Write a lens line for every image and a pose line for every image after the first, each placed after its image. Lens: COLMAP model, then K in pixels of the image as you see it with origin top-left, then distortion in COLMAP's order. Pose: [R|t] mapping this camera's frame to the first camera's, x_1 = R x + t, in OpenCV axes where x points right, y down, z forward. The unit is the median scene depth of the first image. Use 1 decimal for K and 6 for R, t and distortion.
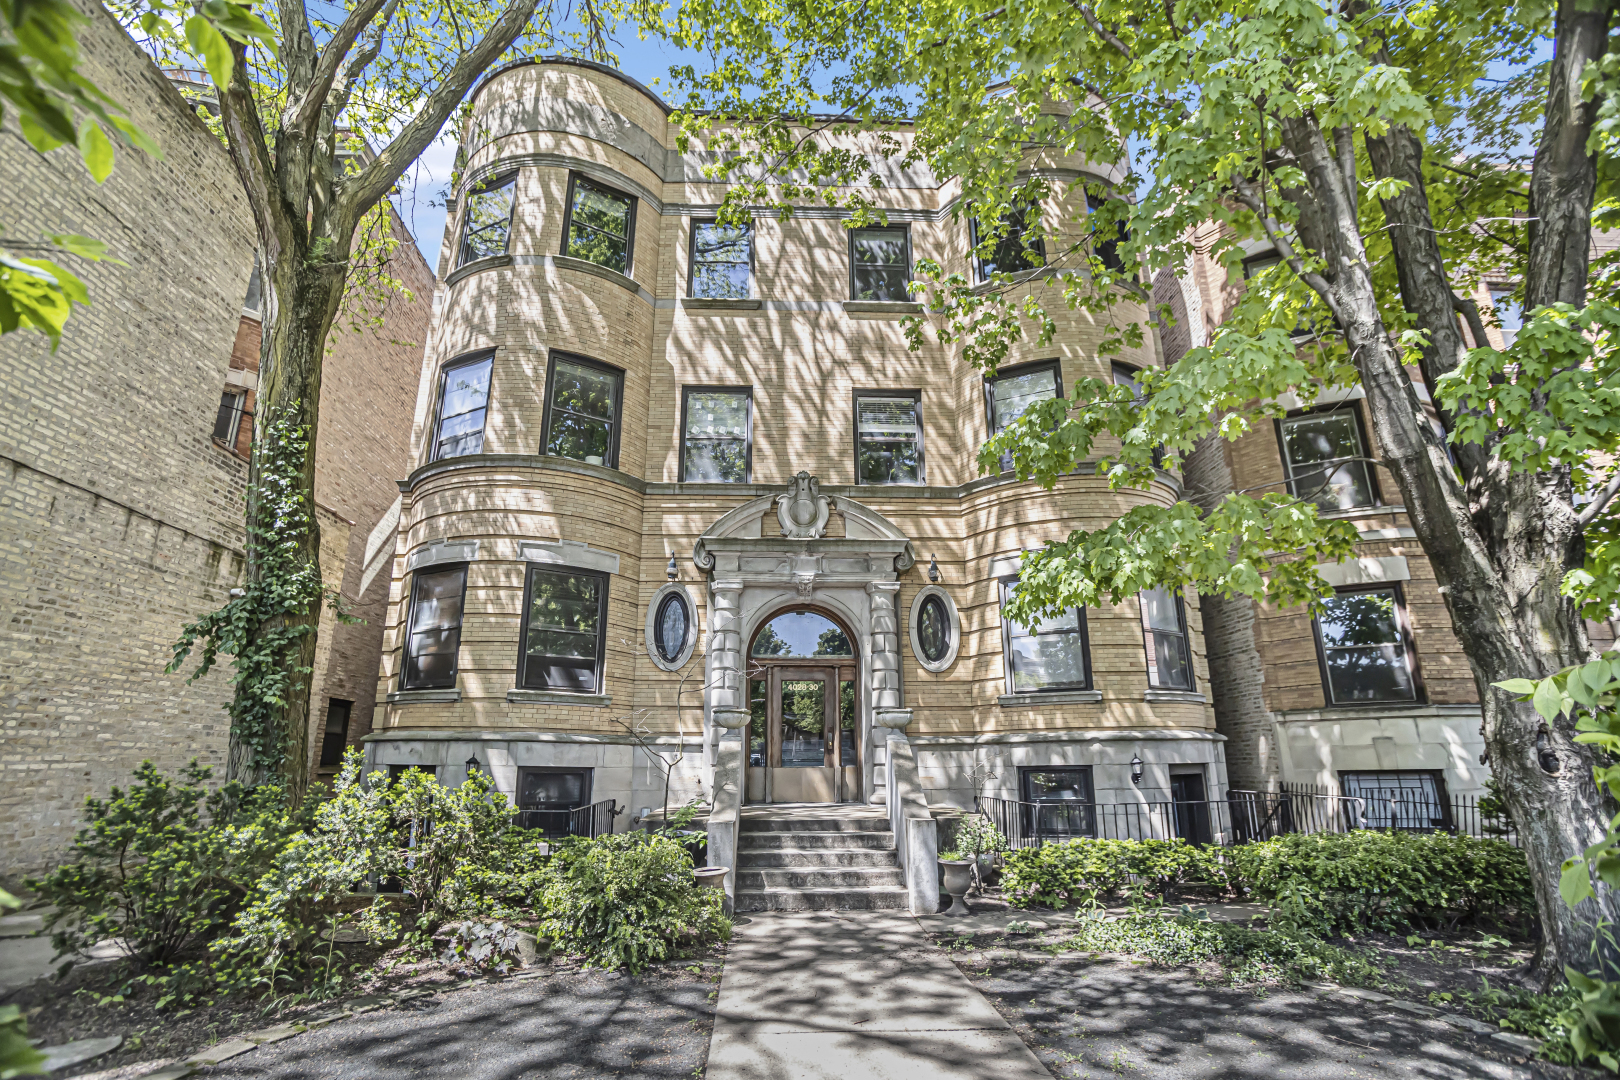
lens RADIAL K [[797.0, 0, 801.3], [0, 797.0, 543.1], [0, 0, 1]] dist [-0.059137, 0.037064]
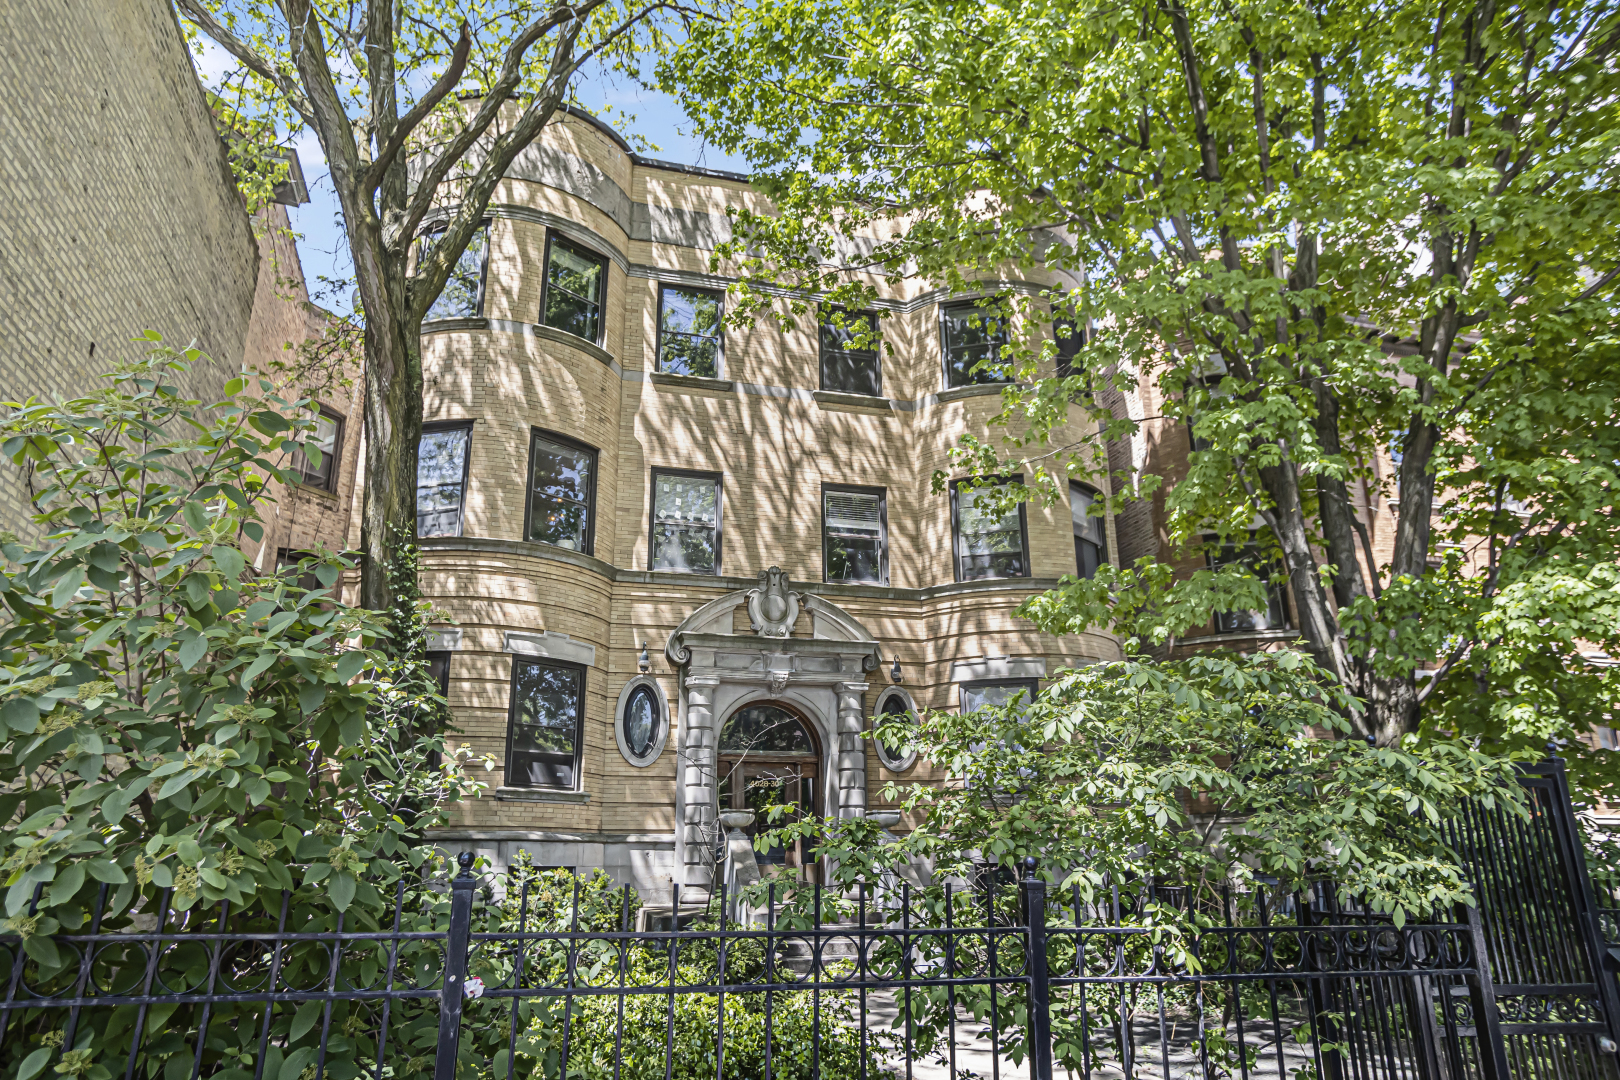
lens RADIAL K [[1035.4, 0, 809.8], [0, 1035.4, 559.8], [0, 0, 1]] dist [-0.004472, 0.000196]
pose [[0.974637, 0.061338, 0.215223, -0.233053], [-0.058839, 0.998105, -0.018006, -0.077041], [-0.215920, 0.004885, 0.976399, -0.273370]]
